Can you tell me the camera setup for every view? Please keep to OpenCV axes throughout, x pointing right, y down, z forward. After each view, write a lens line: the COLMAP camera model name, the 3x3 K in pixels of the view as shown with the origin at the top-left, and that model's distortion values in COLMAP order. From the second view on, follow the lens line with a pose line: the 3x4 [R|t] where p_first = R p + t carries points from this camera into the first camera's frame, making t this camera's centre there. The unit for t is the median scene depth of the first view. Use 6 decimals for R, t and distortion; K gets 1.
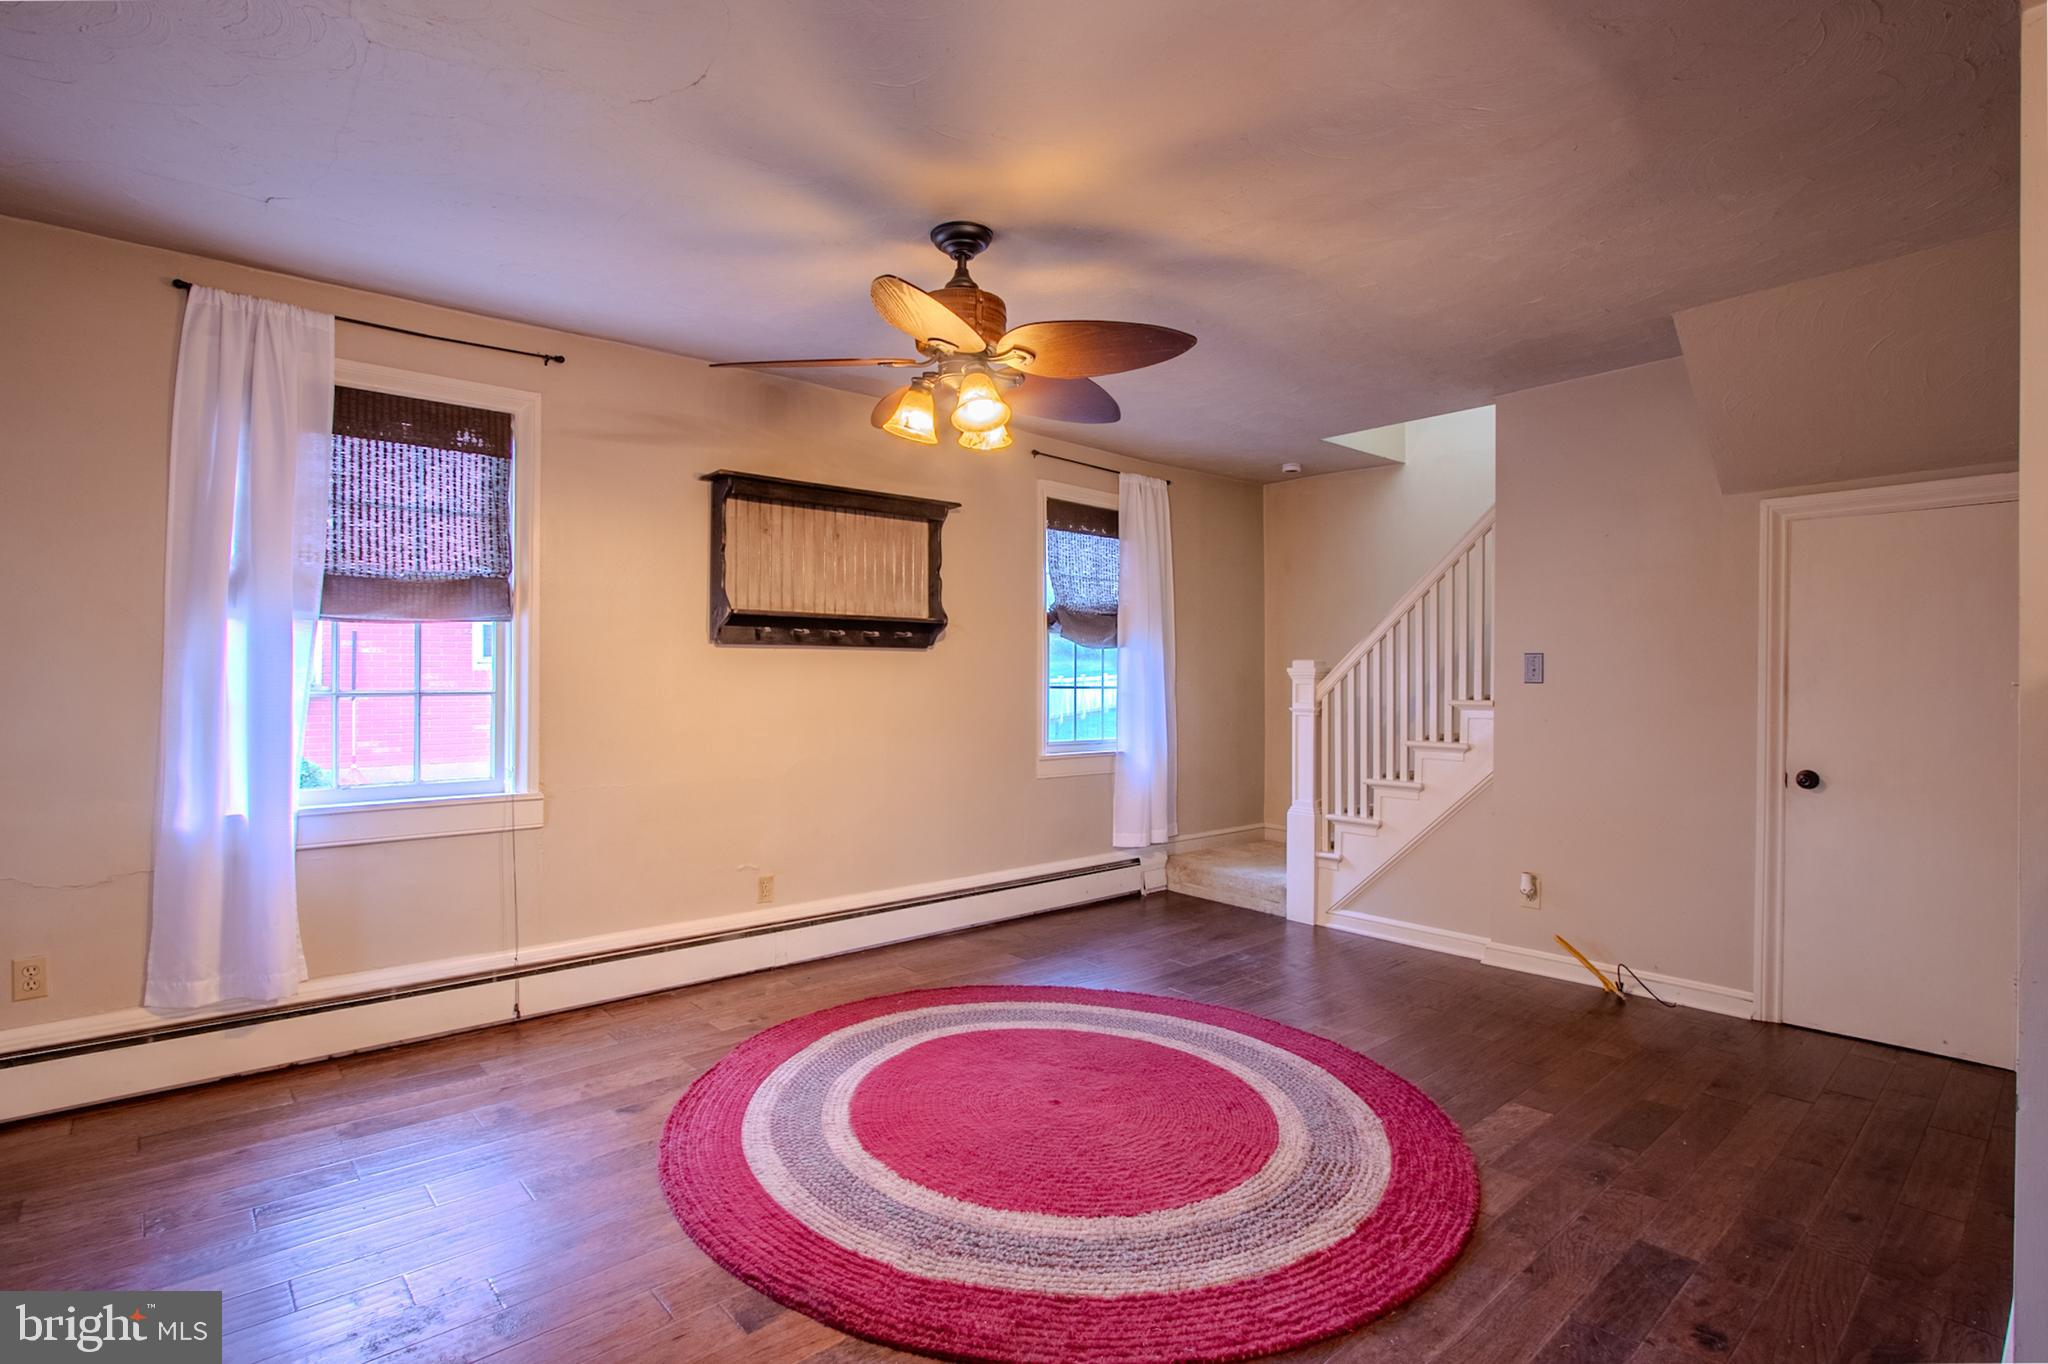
lens RADIAL K [[945.5, 0, 1034.7], [0, 945.5, 684.3], [0, 0, 1]] dist [-0.002104, -0.000145]
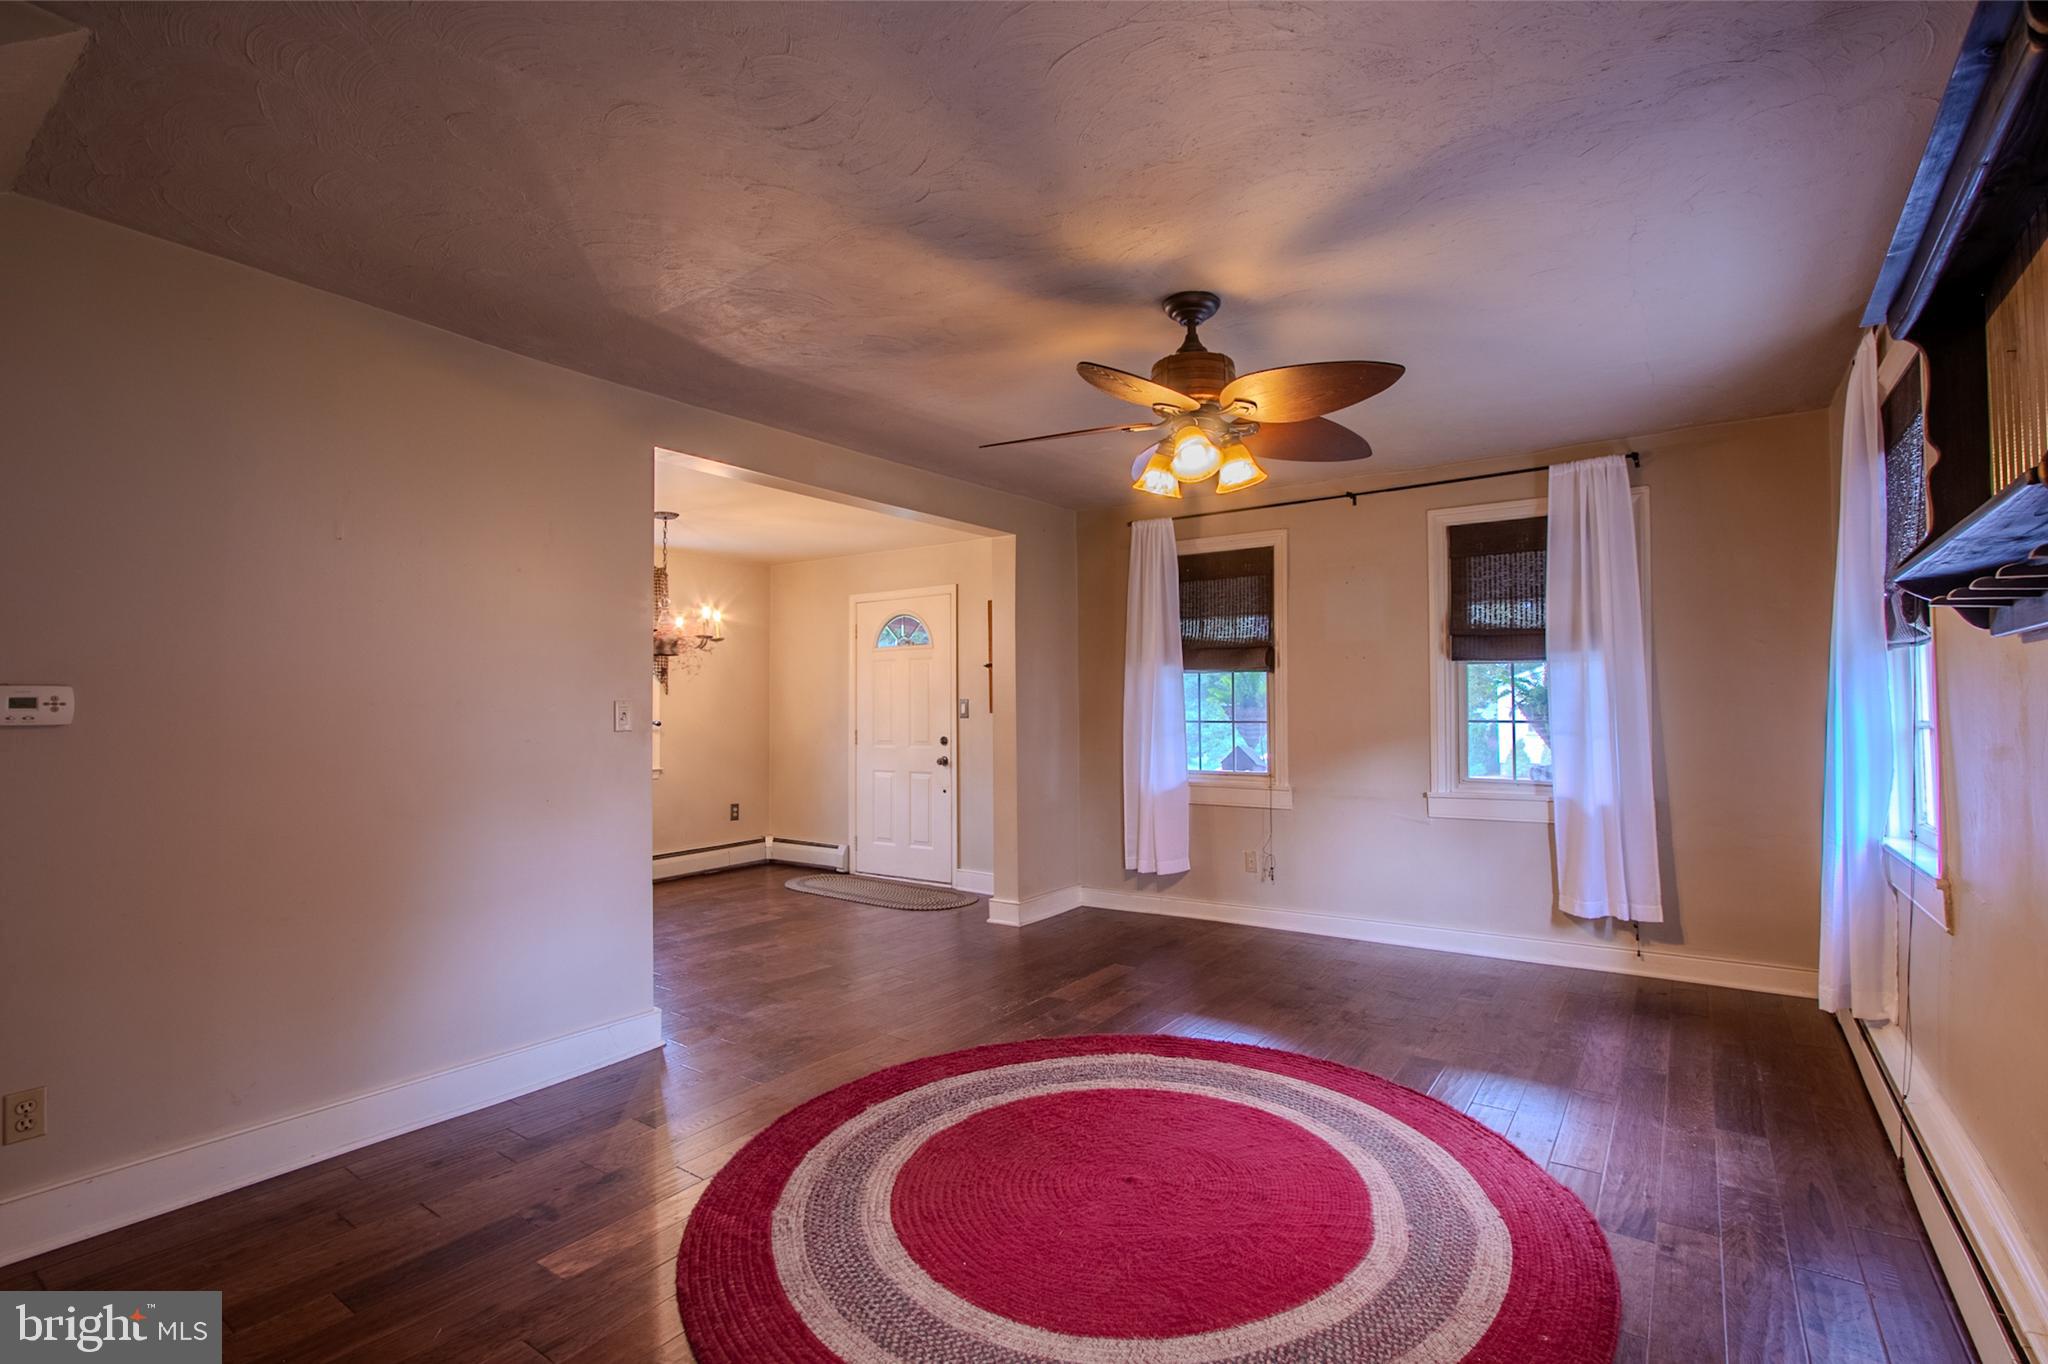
lens RADIAL K [[945.5, 0, 1027.7], [0, 945.5, 681.8], [0, 0, 1]] dist [-0.002104, -0.000145]
pose [[-0.975787, -0.007472, -0.218595, 0.312694], [-0.002733, 0.999755, -0.021972, -0.012666], [0.218706, -0.020842, -0.975568, 1.820821]]
